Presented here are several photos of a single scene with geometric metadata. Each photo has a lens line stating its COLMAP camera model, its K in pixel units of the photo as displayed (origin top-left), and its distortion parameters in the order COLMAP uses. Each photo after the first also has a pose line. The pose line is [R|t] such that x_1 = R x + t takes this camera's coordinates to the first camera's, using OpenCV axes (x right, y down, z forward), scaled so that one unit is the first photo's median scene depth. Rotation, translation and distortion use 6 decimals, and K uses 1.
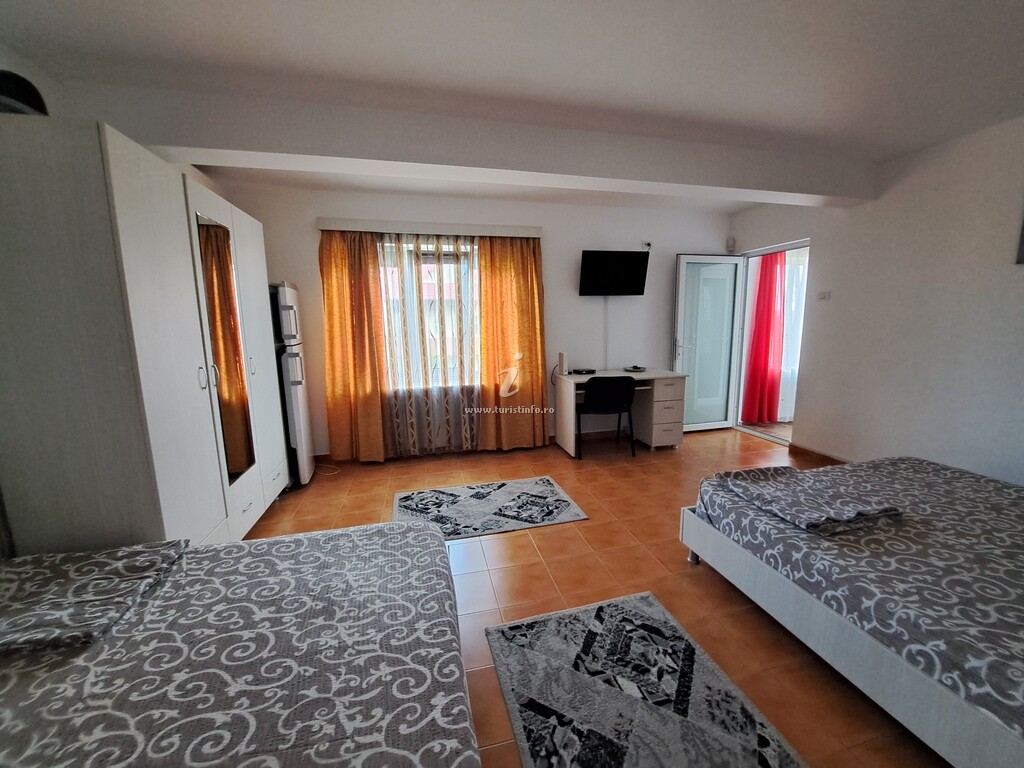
lens RADIAL K [[398.2, 0, 513.0], [0, 398.2, 384.6], [0, 0, 1]] dist [-0.037540, -0.001248]
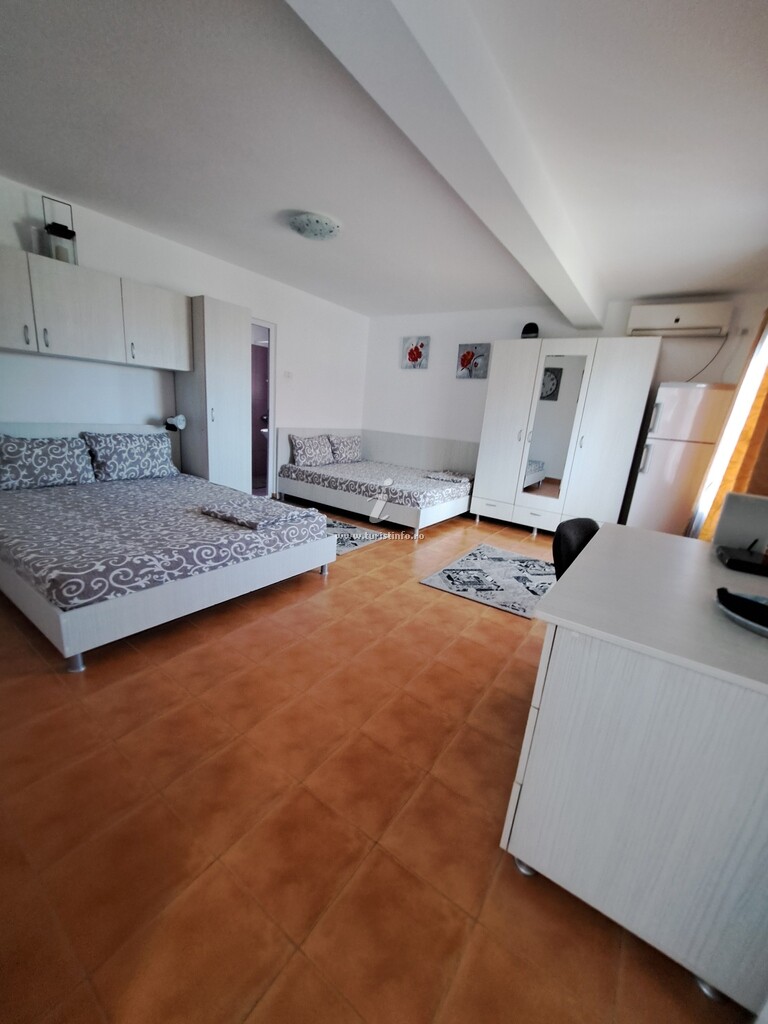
lens RADIAL K [[398.2, 0, 385.4], [0, 398.2, 520.2], [0, 0, 1]] dist [-0.037540, -0.001248]
pose [[-0.759433, 0.118117, -0.639773, 0.886931], [-0.150523, 0.924798, 0.349416, -0.179257], [0.632933, 0.361659, -0.684543, 1.530114]]
